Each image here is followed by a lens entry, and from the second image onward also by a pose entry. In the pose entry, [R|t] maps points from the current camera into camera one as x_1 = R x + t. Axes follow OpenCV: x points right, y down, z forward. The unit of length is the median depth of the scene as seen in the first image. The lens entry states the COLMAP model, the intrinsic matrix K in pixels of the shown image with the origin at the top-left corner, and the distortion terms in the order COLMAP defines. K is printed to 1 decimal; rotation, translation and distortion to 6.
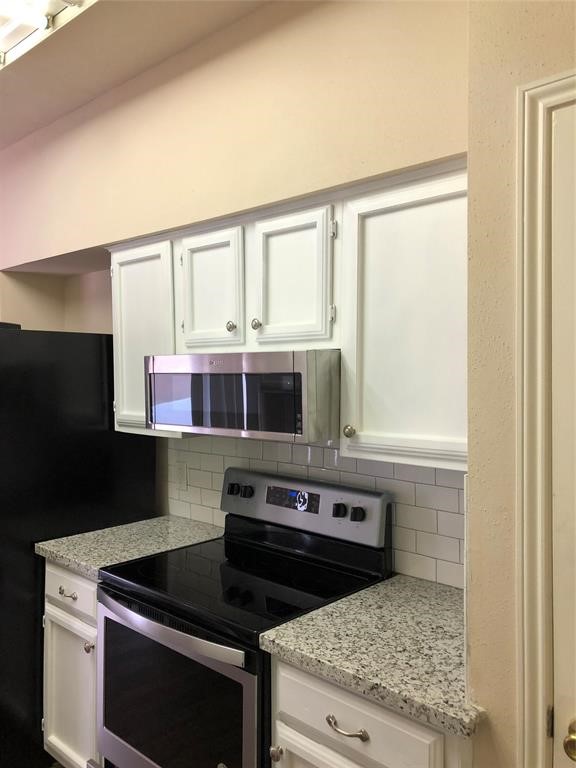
lens RADIAL K [[624.2, 0, 288.0], [0, 624.2, 384.0], [0, 0, 1]] dist [0.009138, -0.092356]
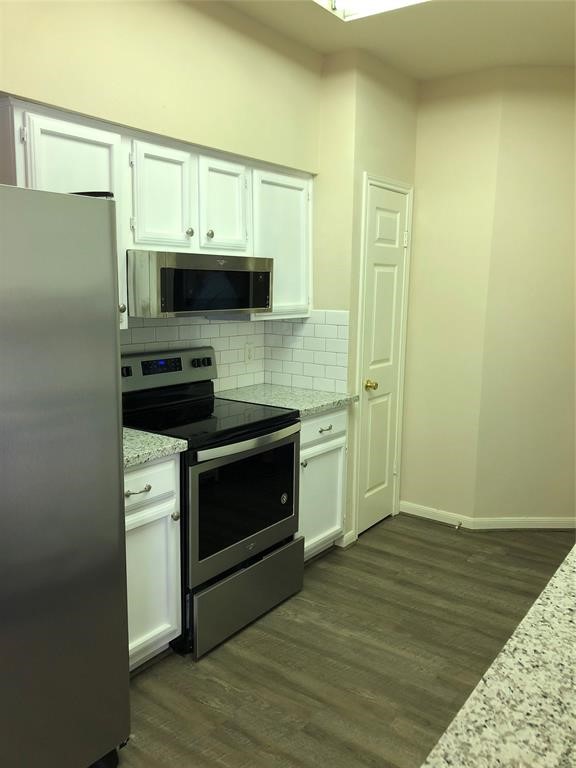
lens RADIAL K [[624.2, 0, 288.0], [0, 624.2, 384.0], [0, 0, 1]] dist [0.009138, -0.092356]
pose [[-0.117276, -0.175900, 0.977397, -1.504925], [-0.011387, 0.984362, 0.175787, -0.012748], [-0.993034, 0.009485, -0.117445, 0.994611]]
